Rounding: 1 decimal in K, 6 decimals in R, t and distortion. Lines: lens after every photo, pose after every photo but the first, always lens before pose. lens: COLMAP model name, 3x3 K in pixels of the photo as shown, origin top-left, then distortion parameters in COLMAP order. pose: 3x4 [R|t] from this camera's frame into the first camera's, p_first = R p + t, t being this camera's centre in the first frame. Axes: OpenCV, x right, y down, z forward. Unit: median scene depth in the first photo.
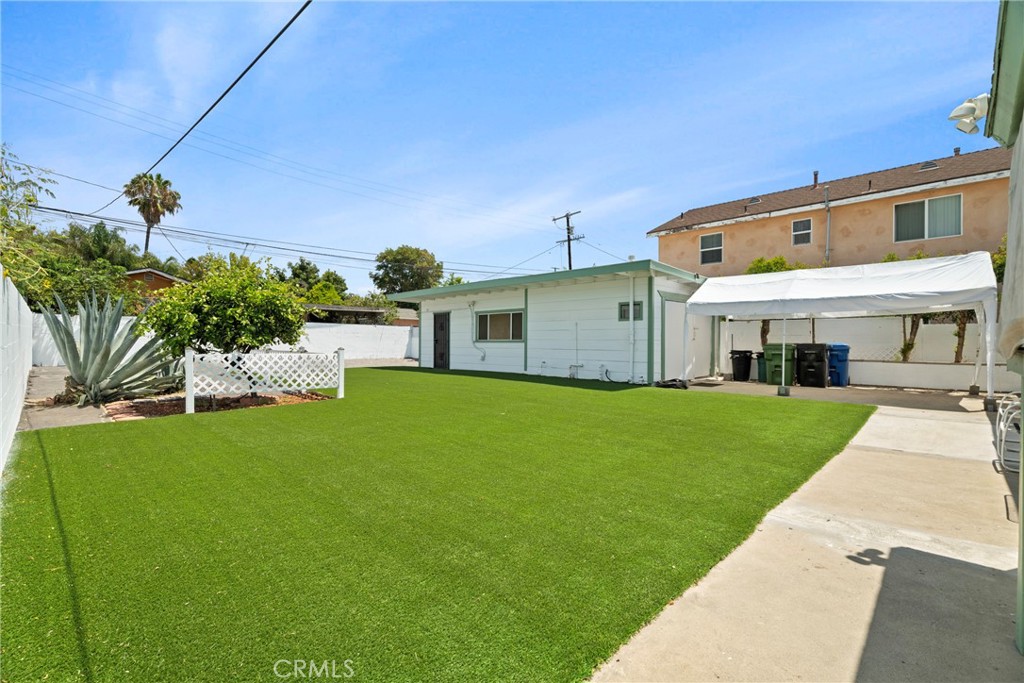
lens RADIAL K [[466.0, 0, 512.4], [0, 466.0, 340.9], [0, 0, 1]] dist [0.005151, 0.000607]
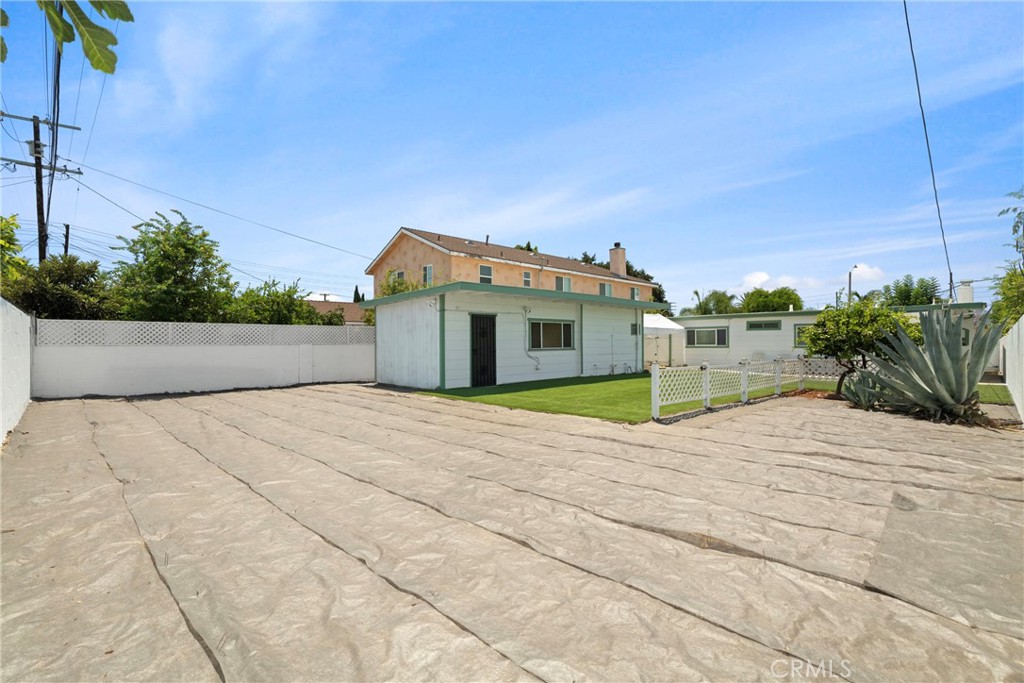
lens RADIAL K [[466.0, 0, 517.9], [0, 466.0, 346.5], [0, 0, 1]] dist [0.005151, 0.000607]
pose [[0.018238, -0.012626, 0.999754, -1.025822], [-0.000375, 0.999920, 0.012635, -0.017854], [-0.999834, -0.000605, 0.018232, 1.012246]]
